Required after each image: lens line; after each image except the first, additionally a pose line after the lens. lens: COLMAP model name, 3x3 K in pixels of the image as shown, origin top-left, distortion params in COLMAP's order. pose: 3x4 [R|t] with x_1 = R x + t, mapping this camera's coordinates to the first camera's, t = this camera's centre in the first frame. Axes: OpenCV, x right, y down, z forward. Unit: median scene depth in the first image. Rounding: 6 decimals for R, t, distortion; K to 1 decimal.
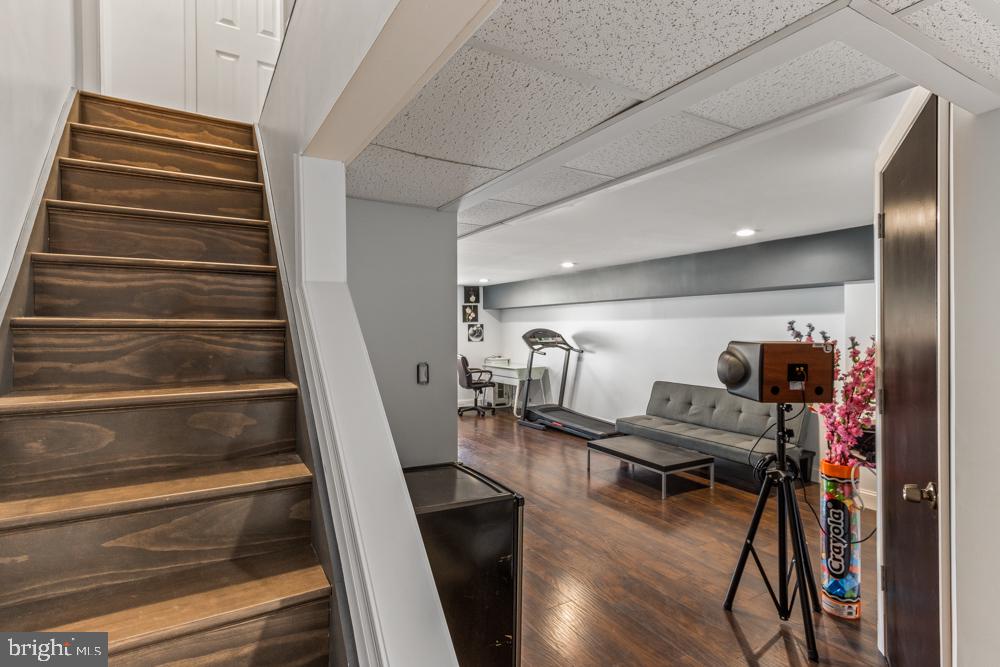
lens RADIAL K [[532.2, 0, 498.2], [0, 532.2, 323.7], [0, 0, 1]] dist [-0.004994, -0.000256]
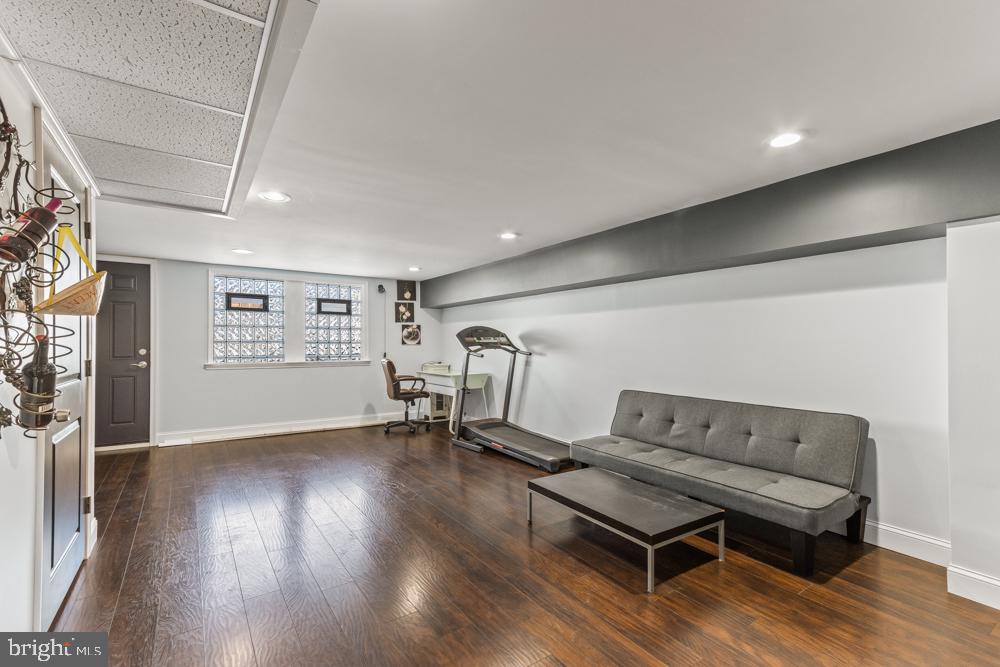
lens RADIAL K [[463.4, 0, 507.8], [0, 463.4, 341.1], [0, 0, 1]] dist [0.024903, -0.001820]
pose [[0.996714, 0.004383, 0.080878, 0.063456], [-0.004485, 0.999989, 0.001080, 0.030900], [-0.080873, -0.001439, 0.996723, 0.284183]]
